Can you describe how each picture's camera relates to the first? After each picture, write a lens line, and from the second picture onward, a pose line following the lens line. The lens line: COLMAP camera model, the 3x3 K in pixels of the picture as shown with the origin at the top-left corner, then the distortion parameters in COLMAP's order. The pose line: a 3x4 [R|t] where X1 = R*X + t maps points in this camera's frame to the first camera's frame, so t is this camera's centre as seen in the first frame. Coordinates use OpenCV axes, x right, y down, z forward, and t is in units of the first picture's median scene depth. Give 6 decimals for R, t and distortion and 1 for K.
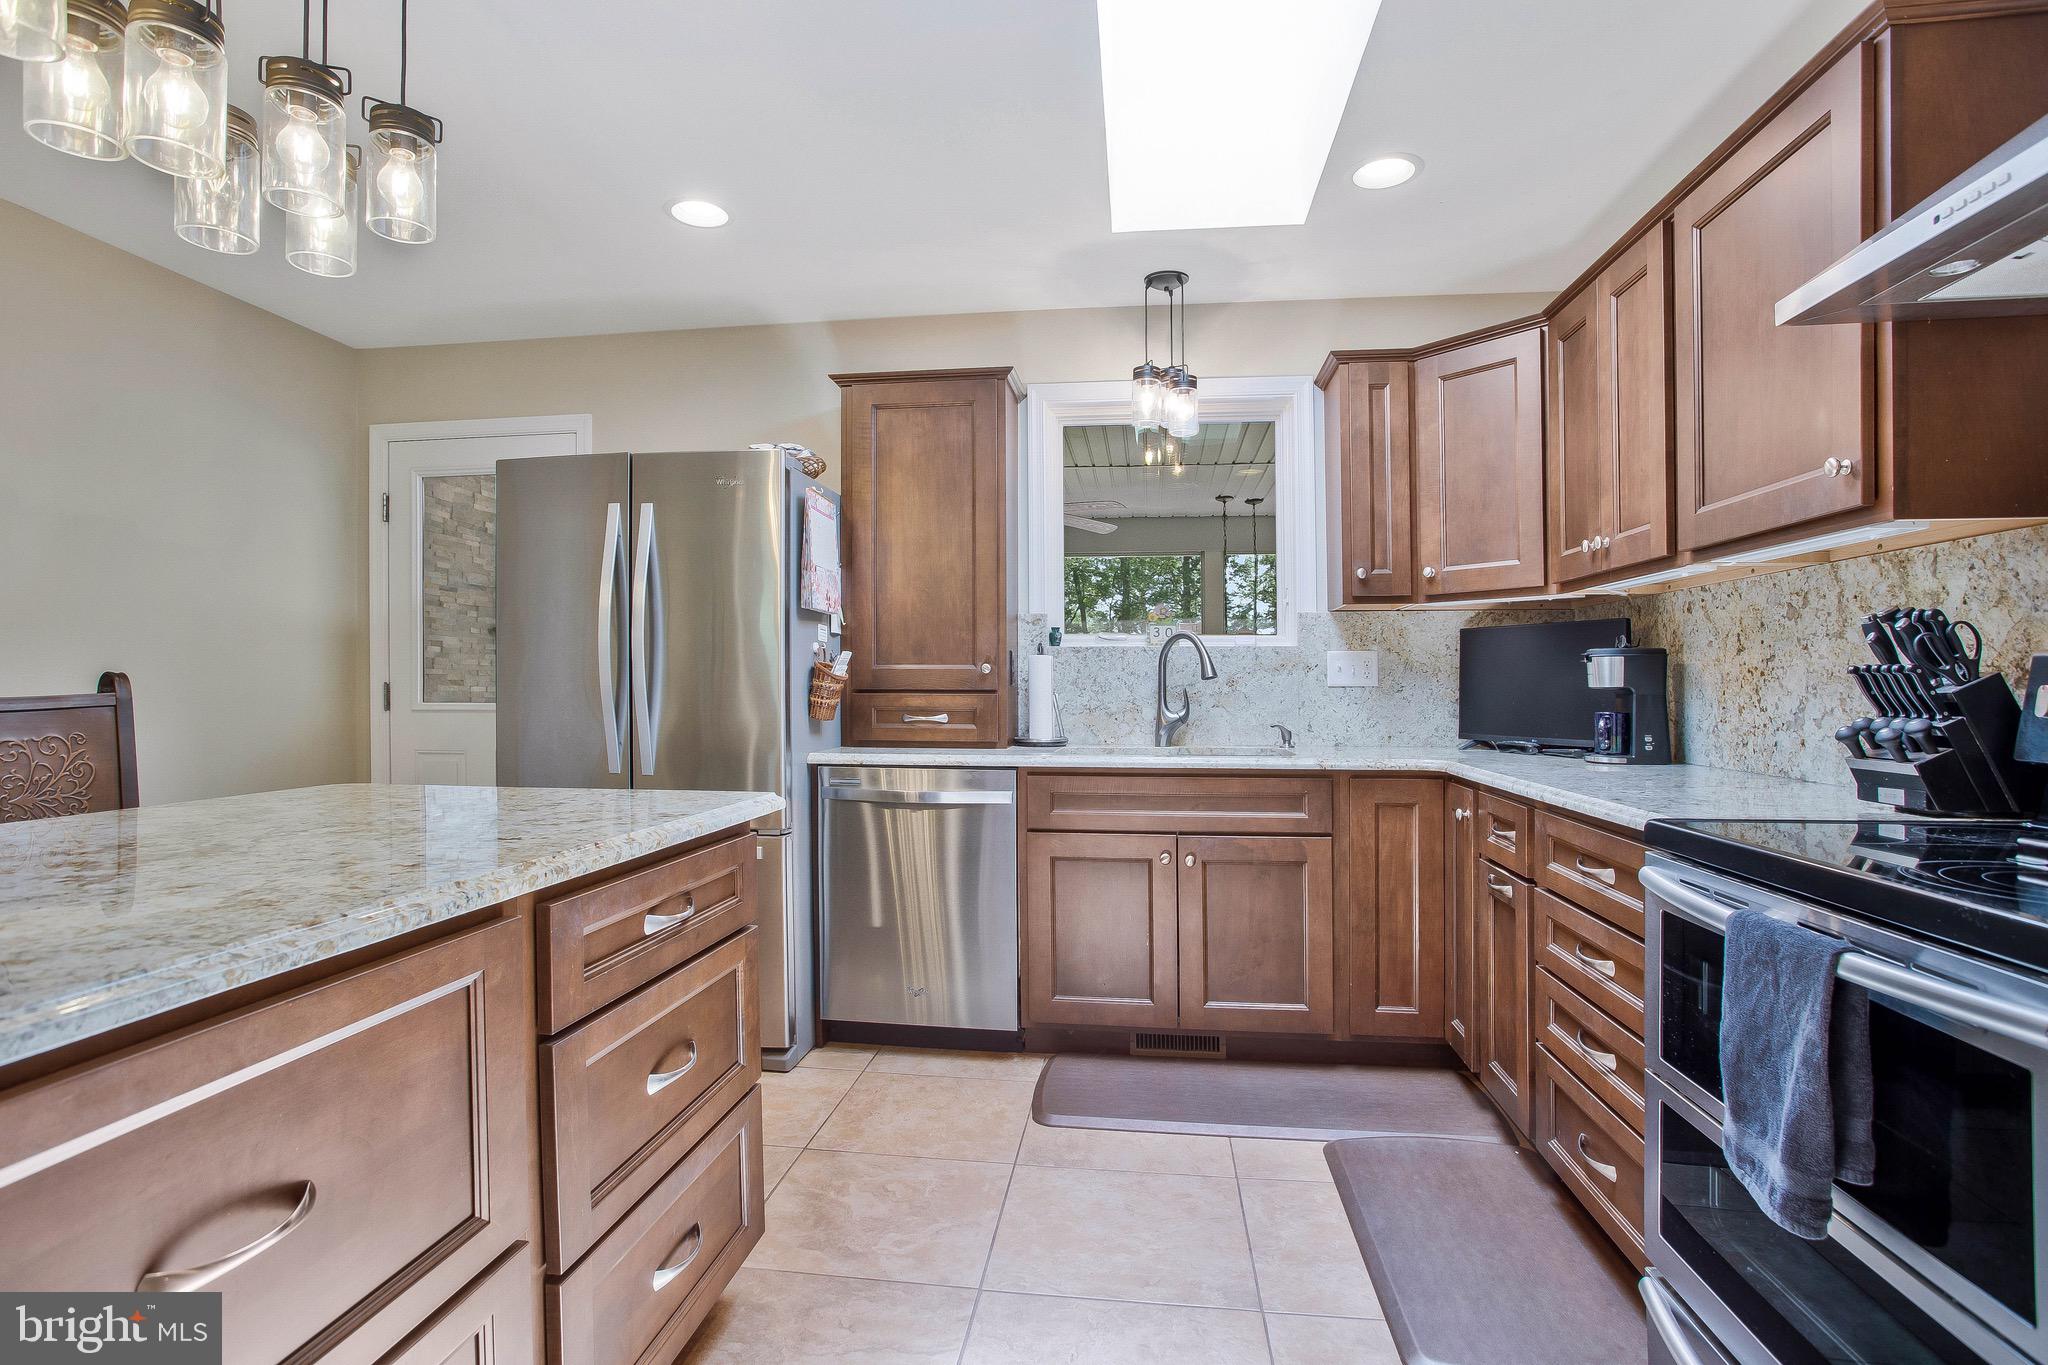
lens RADIAL K [[1024.6, 0, 1073.0], [0, 1024.6, 675.1], [0, 0, 1]] dist [-0.016813, 0.049941]
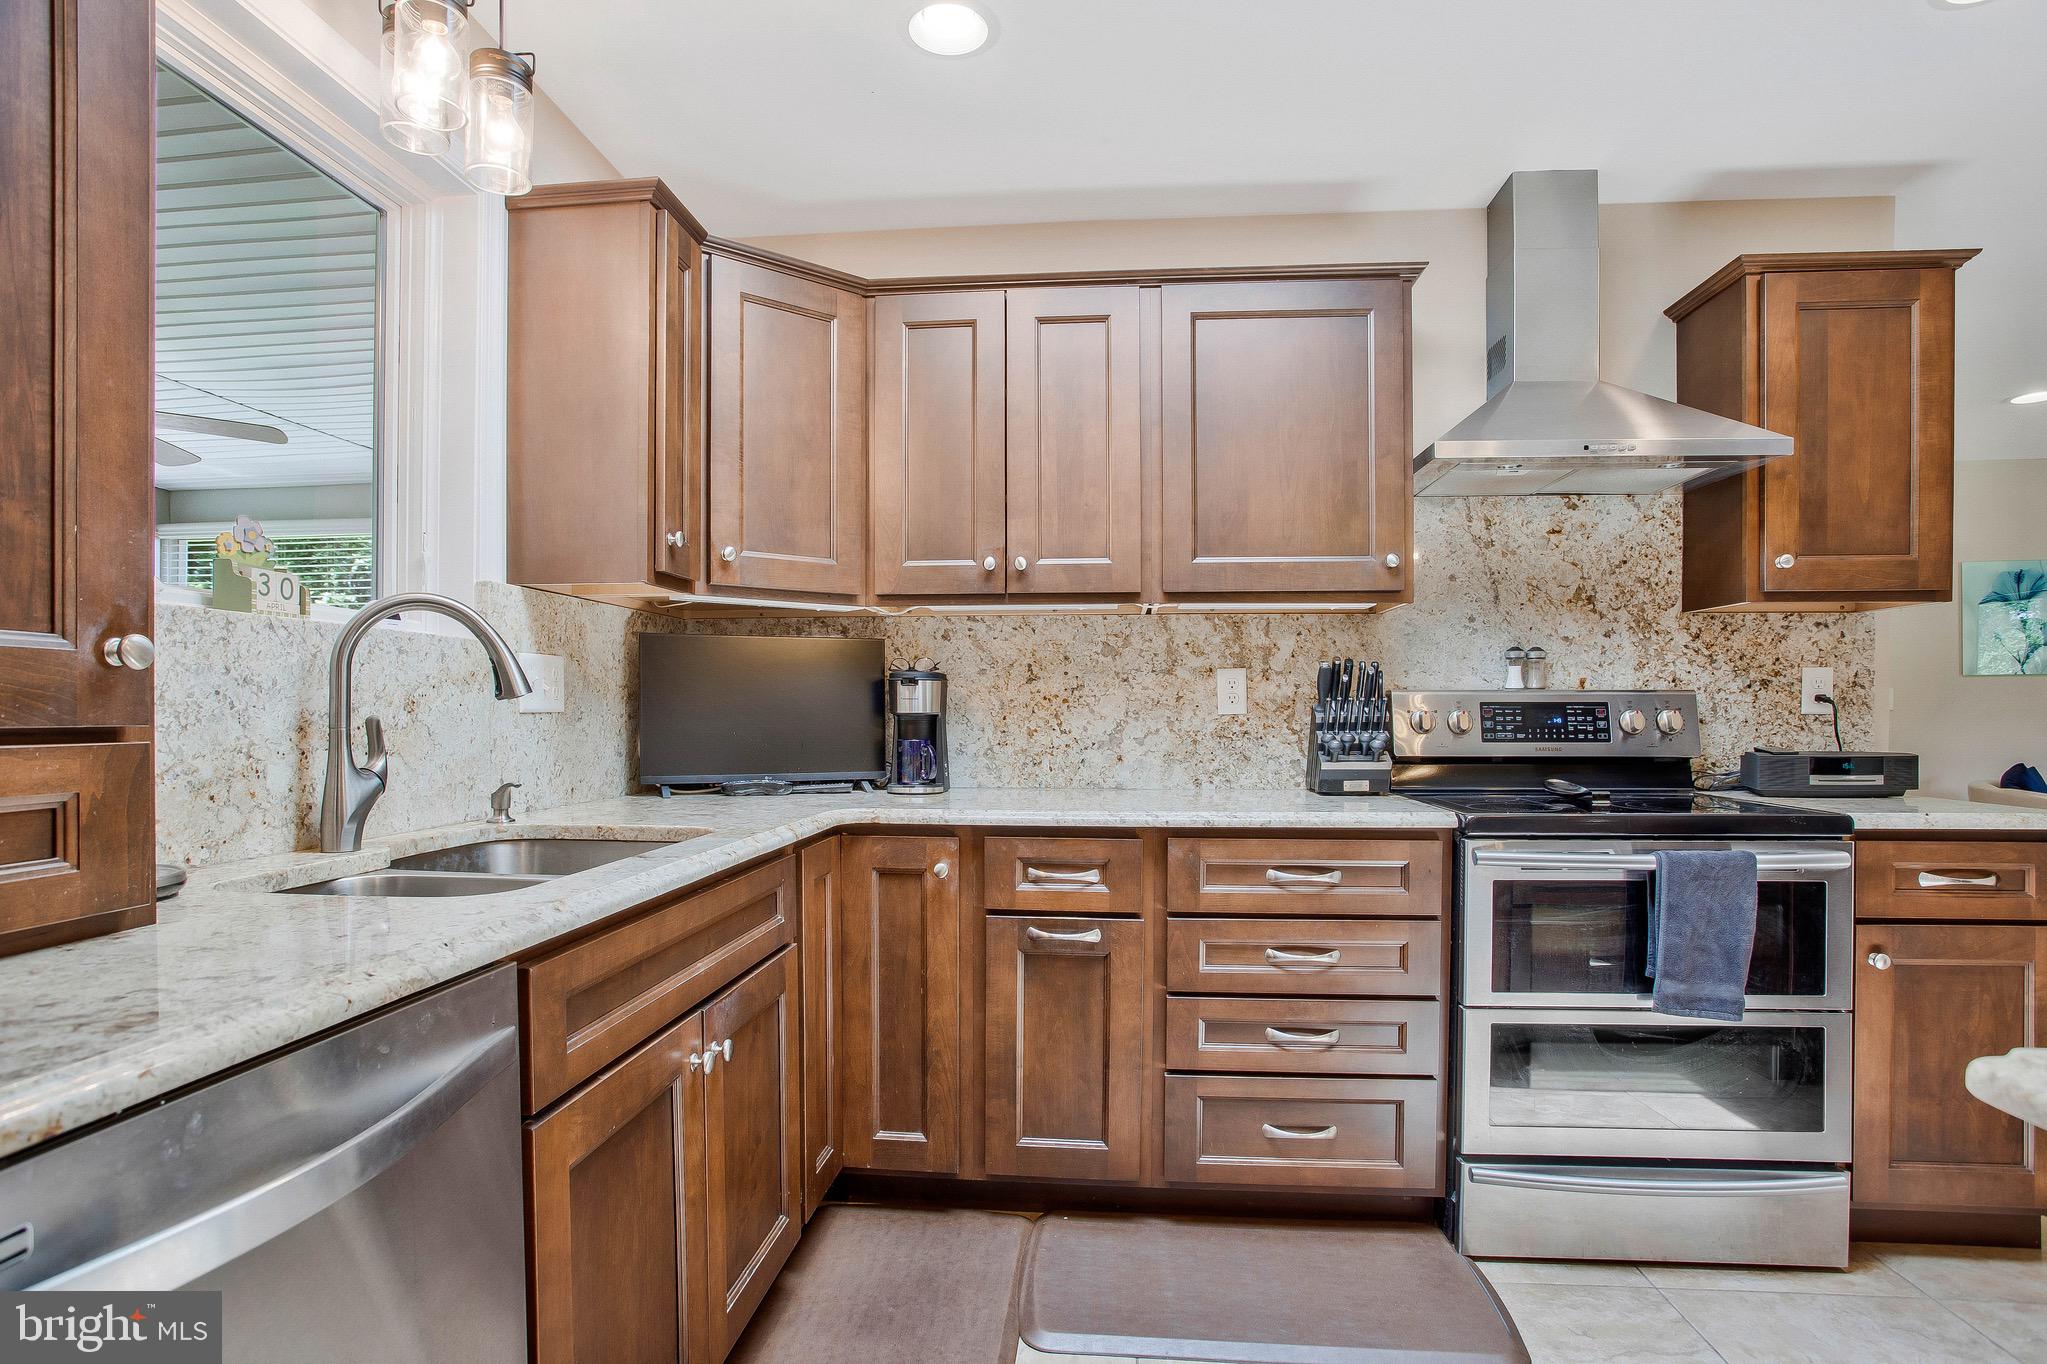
lens RADIAL K [[1034.9, 0, 993.8], [0, 1034.9, 731.3], [0, 0, 1]] dist [-0.068063, 0.027276]
pose [[0.027247, -0.019017, 0.999448, -0.430203], [-0.011022, 0.999753, 0.019323, 0.009902], [-0.999568, -0.011542, 0.027031, 0.923238]]
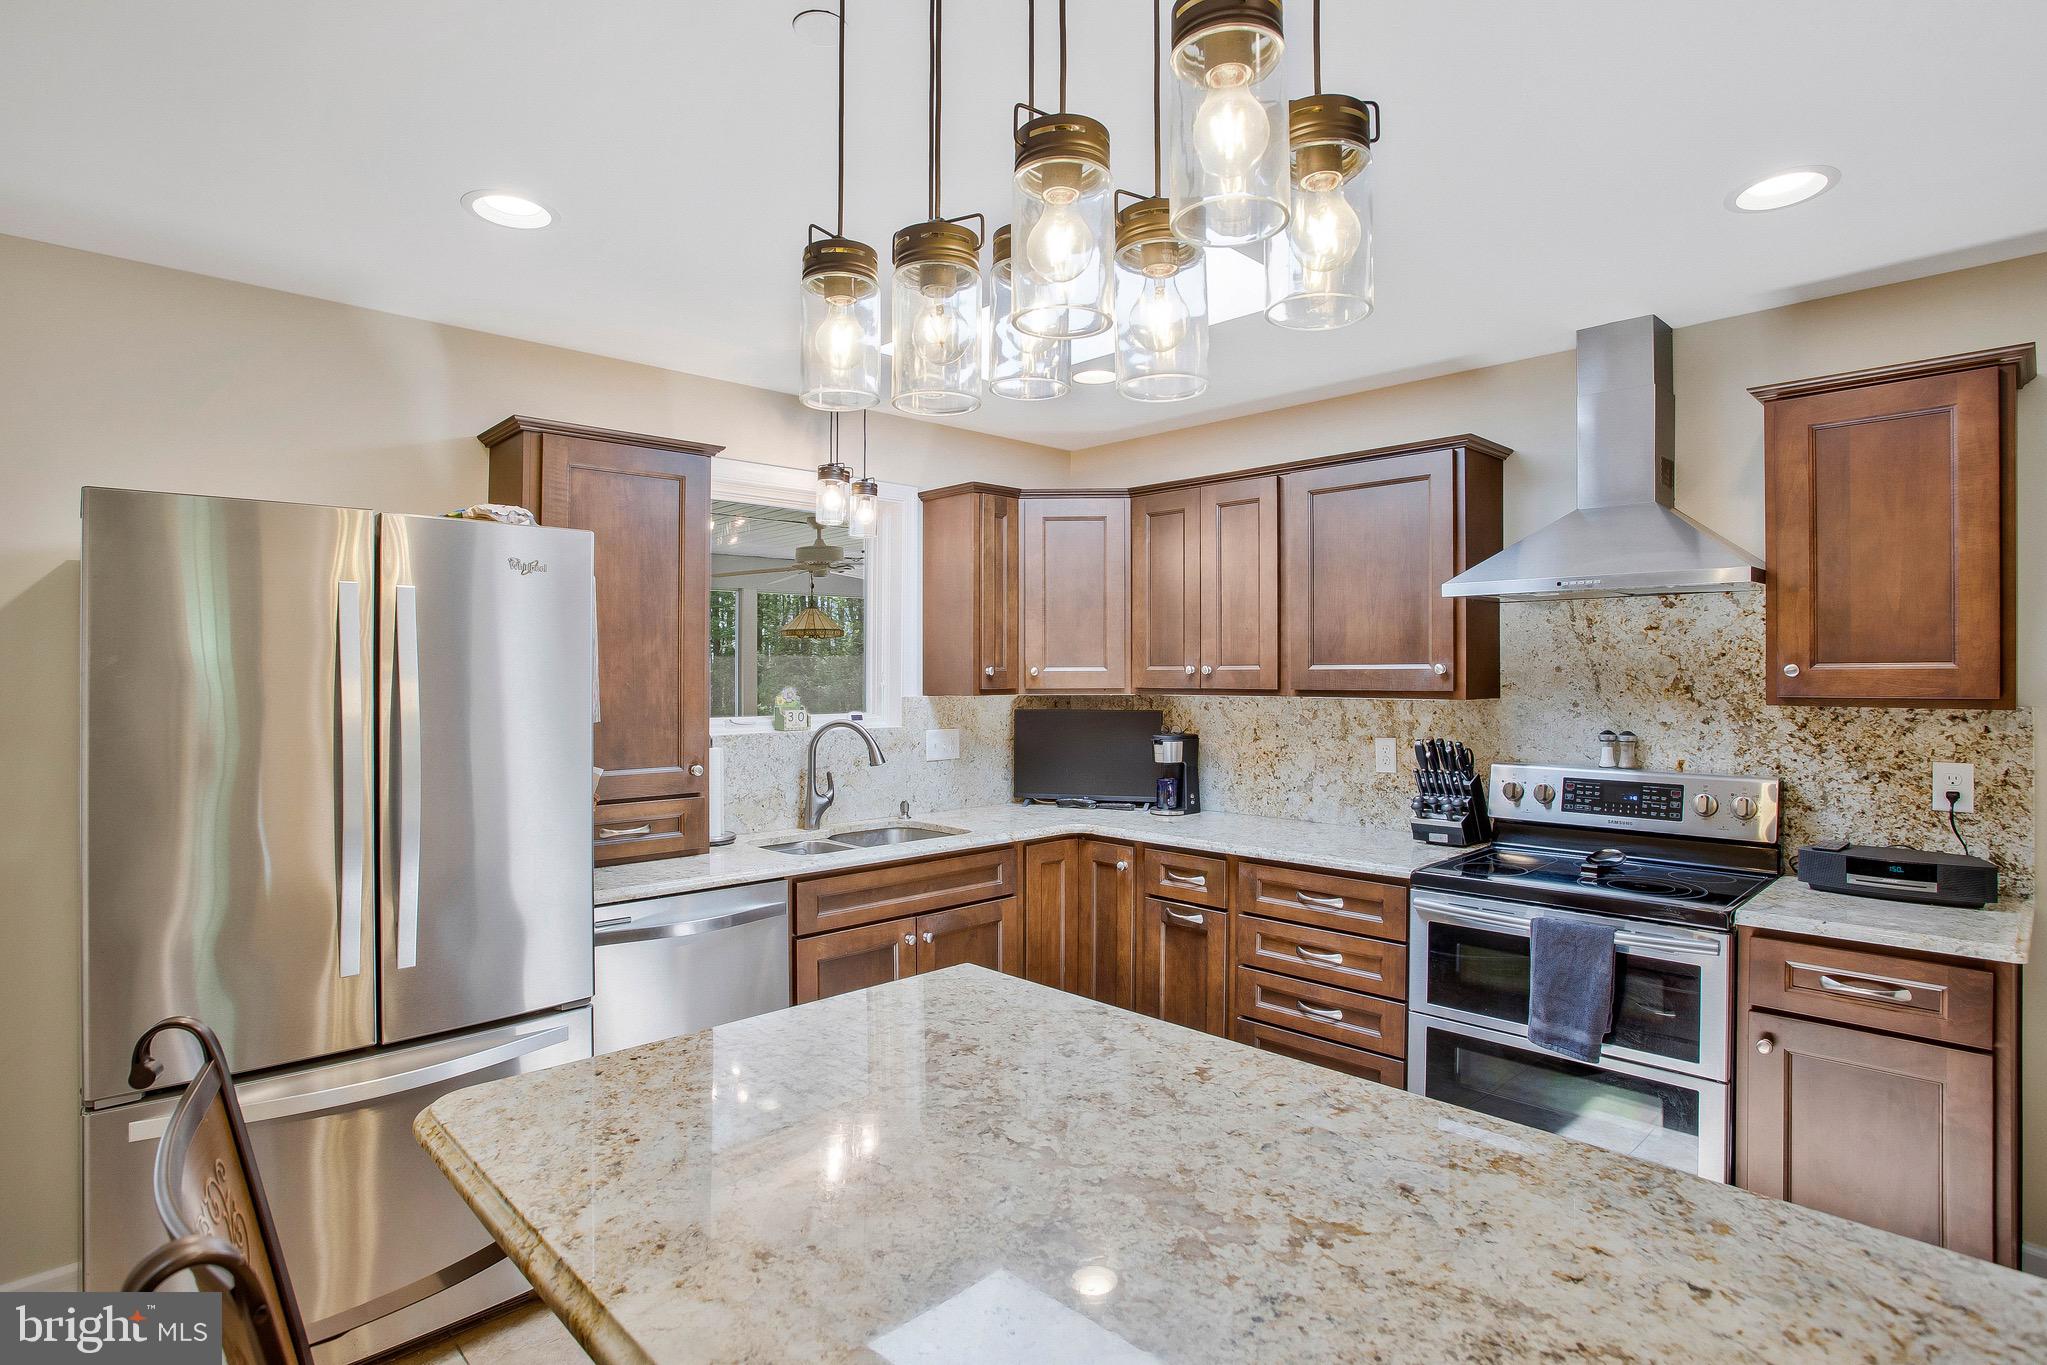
lens RADIAL K [[1038.4, 0, 1023.5], [0, 1038.4, 682.5], [0, 0, 1]] dist [0.010952, 0.000664]
pose [[0.655781, -0.007281, 0.754916, -0.724067], [-0.003664, 0.999911, 0.012827, -0.119539], [-0.754943, -0.011177, 0.655696, 0.202922]]
